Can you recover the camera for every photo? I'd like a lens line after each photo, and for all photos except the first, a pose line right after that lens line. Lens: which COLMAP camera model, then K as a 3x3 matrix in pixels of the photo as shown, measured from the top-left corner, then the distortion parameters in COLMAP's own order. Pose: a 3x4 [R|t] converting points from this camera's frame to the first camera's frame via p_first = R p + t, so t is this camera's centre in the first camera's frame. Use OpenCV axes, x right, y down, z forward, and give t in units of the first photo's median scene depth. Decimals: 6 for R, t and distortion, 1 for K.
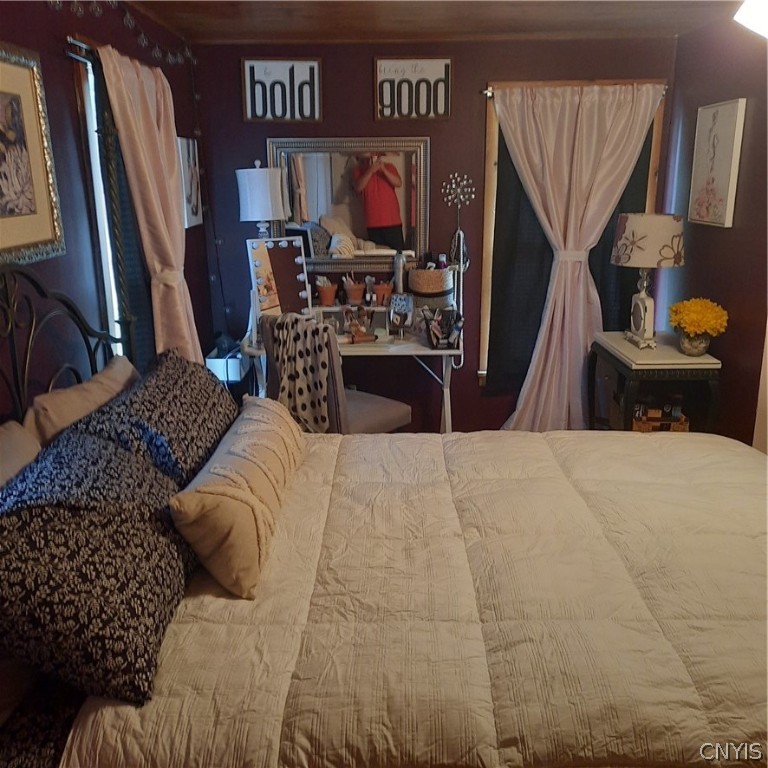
lens RADIAL K [[746.3, 0, 383.5], [0, 746.3, 381.7], [0, 0, 1]] dist [0.035754, 0.000000]
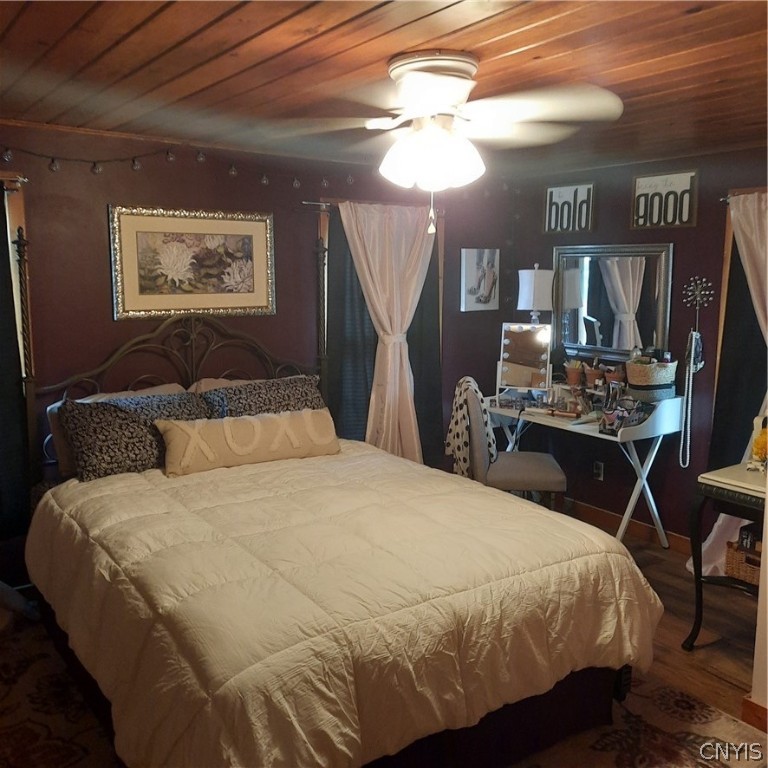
lens RADIAL K [[746.3, 0, 382.5], [0, 746.3, 384.1], [0, 0, 1]] dist [0.035754, 0.000000]
pose [[0.573662, 0.138674, -0.807268, 0.724932], [-0.231146, 0.972915, 0.002872, -0.040276], [0.785801, 0.184949, 0.590179, 0.086154]]
